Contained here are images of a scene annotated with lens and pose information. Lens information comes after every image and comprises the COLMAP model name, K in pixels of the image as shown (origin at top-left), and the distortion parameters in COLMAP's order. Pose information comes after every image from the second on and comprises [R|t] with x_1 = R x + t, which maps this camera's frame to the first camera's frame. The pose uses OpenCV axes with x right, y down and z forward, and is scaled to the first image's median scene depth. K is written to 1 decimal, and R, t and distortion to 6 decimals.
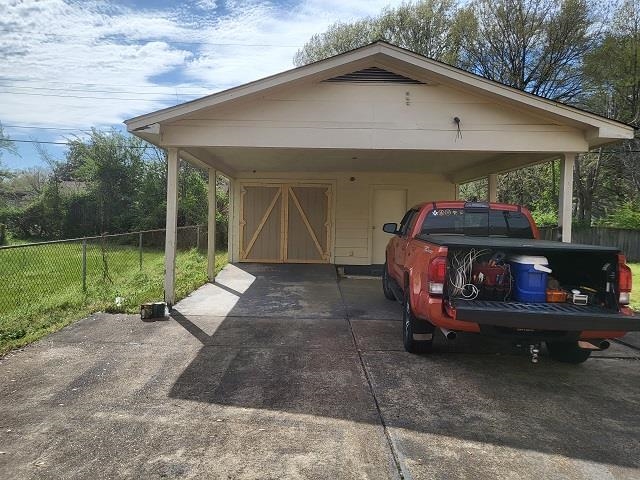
lens RADIAL K [[500.9, 0, 315.7], [0, 500.9, 239.2], [0, 0, 1]] dist [-0.022123, 0.048083]
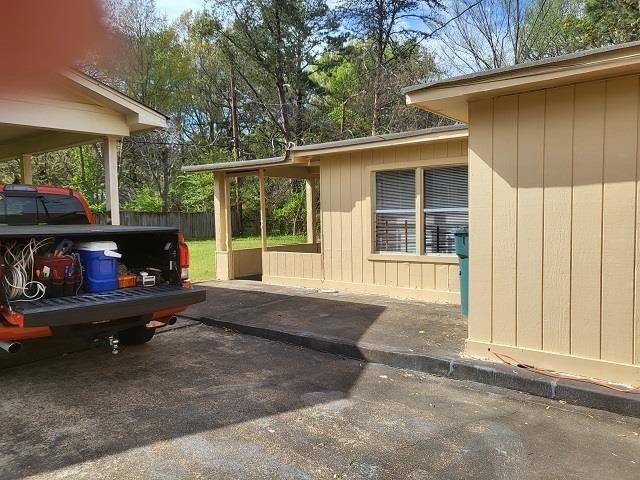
lens RADIAL K [[500.9, 0, 316.6], [0, 500.9, 242.3], [0, 0, 1]] dist [-0.022123, 0.048083]
pose [[0.636846, -0.083757, 0.766428, -0.022545], [0.057465, 0.996473, 0.061148, 0.001139], [-0.768847, 0.005101, 0.639413, 0.099235]]
